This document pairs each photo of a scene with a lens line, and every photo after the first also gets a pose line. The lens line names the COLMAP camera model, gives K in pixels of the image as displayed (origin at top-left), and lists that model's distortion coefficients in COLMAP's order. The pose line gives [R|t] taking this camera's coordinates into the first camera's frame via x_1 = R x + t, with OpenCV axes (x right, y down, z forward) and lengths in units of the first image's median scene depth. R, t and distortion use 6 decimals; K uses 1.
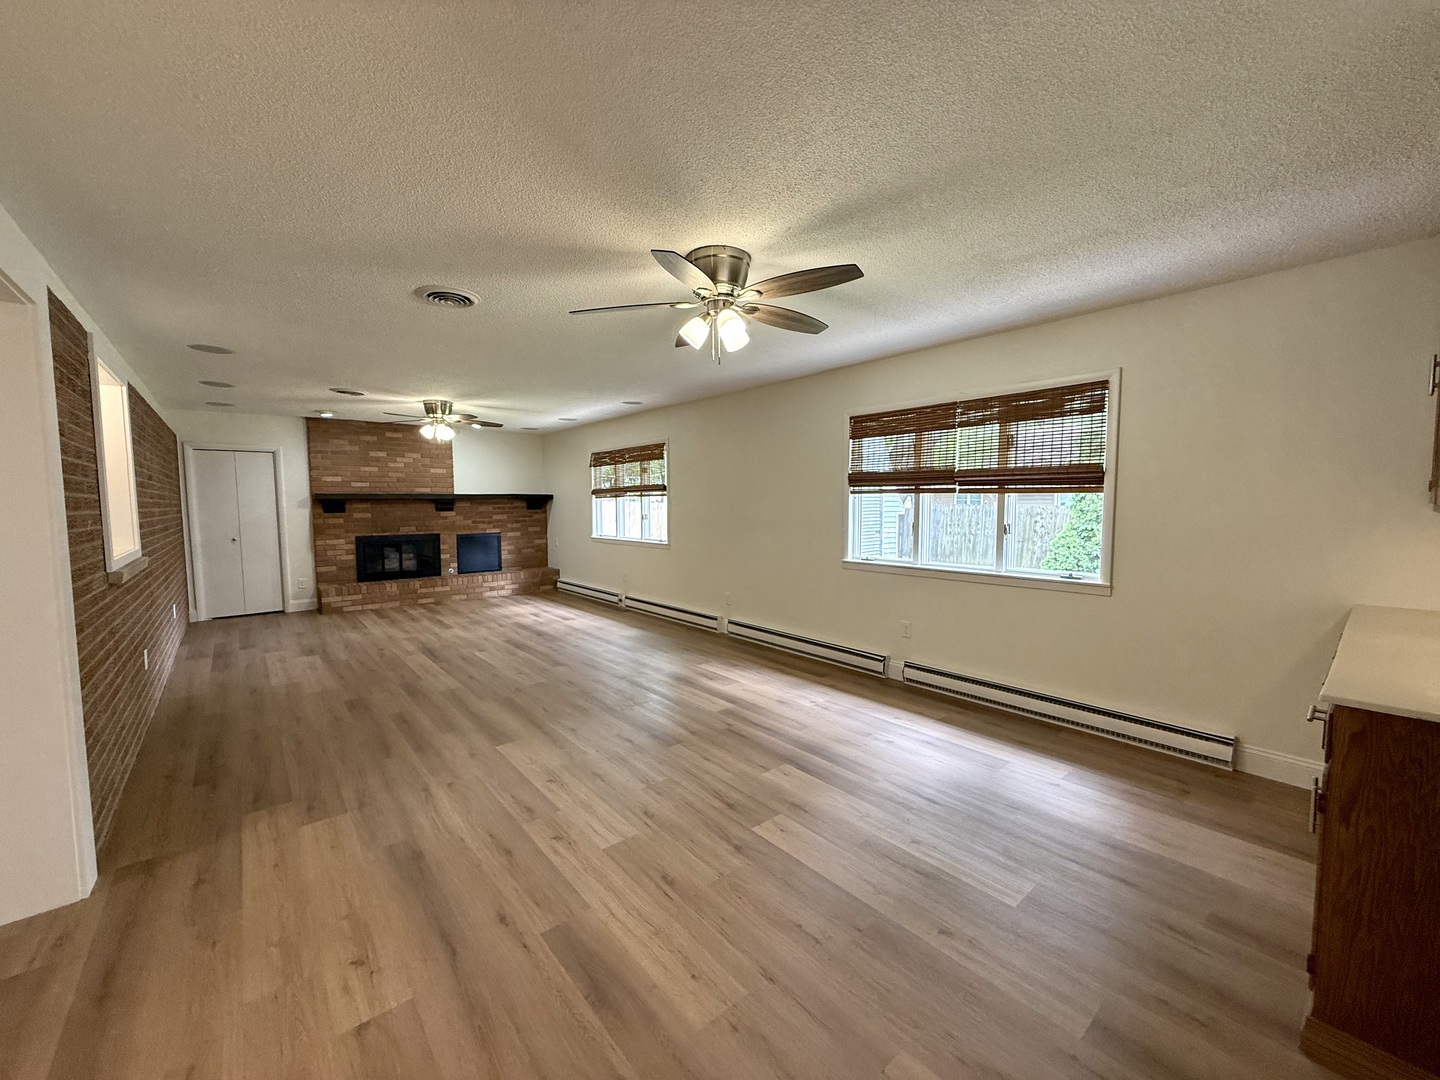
lens RADIAL K [[564.7, 0, 727.5], [0, 564.7, 557.3], [0, 0, 1]] dist [0.114690, 0.000022]
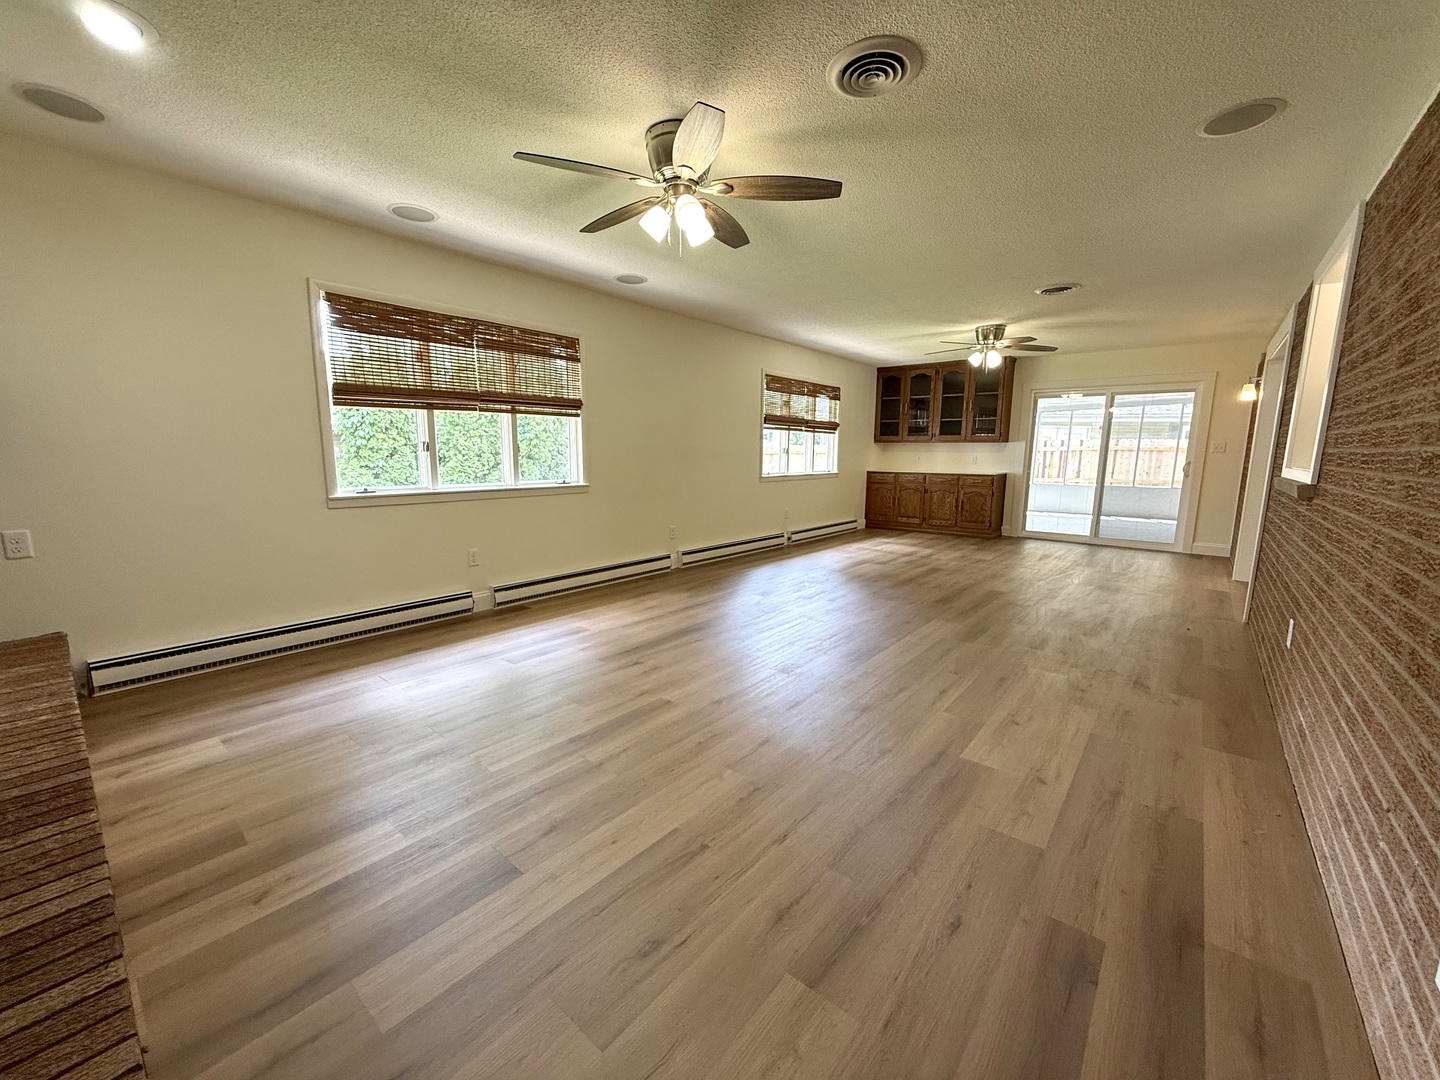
lens RADIAL K [[581.5, 0, 720.0], [0, 581.5, 540.0], [0, 0, 1]] dist [-0.000217, -0.000019]
pose [[-0.168092, -0.188878, 0.967507, -0.835122], [0.047004, 0.978820, 0.199253, -0.091726], [-0.984650, 0.078970, -0.155653, 0.926653]]
